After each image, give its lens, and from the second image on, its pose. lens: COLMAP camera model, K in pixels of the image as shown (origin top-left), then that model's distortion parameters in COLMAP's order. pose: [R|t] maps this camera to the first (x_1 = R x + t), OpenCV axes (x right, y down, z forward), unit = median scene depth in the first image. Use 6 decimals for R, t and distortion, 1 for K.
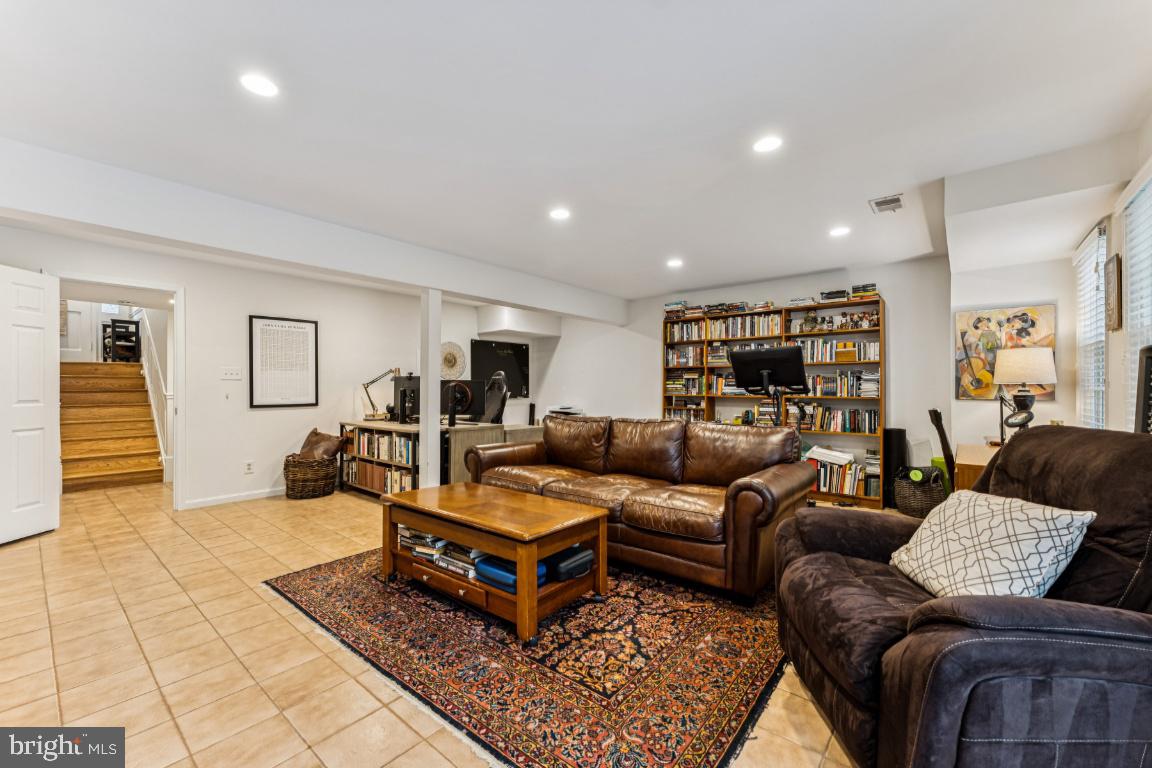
lens RADIAL K [[472.3, 0, 574.4], [0, 472.3, 386.8], [0, 0, 1]] dist [0.001349, -0.000872]
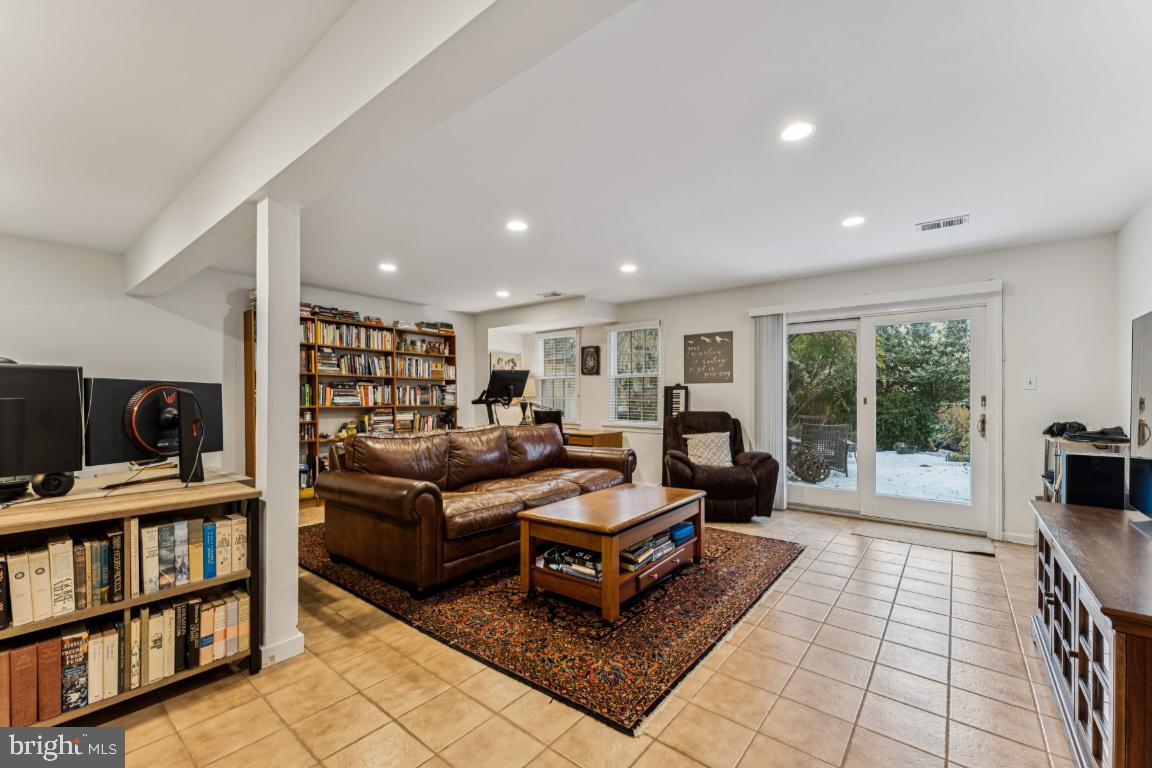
lens RADIAL K [[472.3, 0, 567.6], [0, 472.3, 400.6], [0, 0, 1]] dist [0.001349, -0.000872]
pose [[-0.017411, -0.005540, 0.999833, -0.759346], [-0.004315, 0.999976, 0.005465, -0.000123], [-0.999839, -0.004219, -0.017434, 0.669659]]
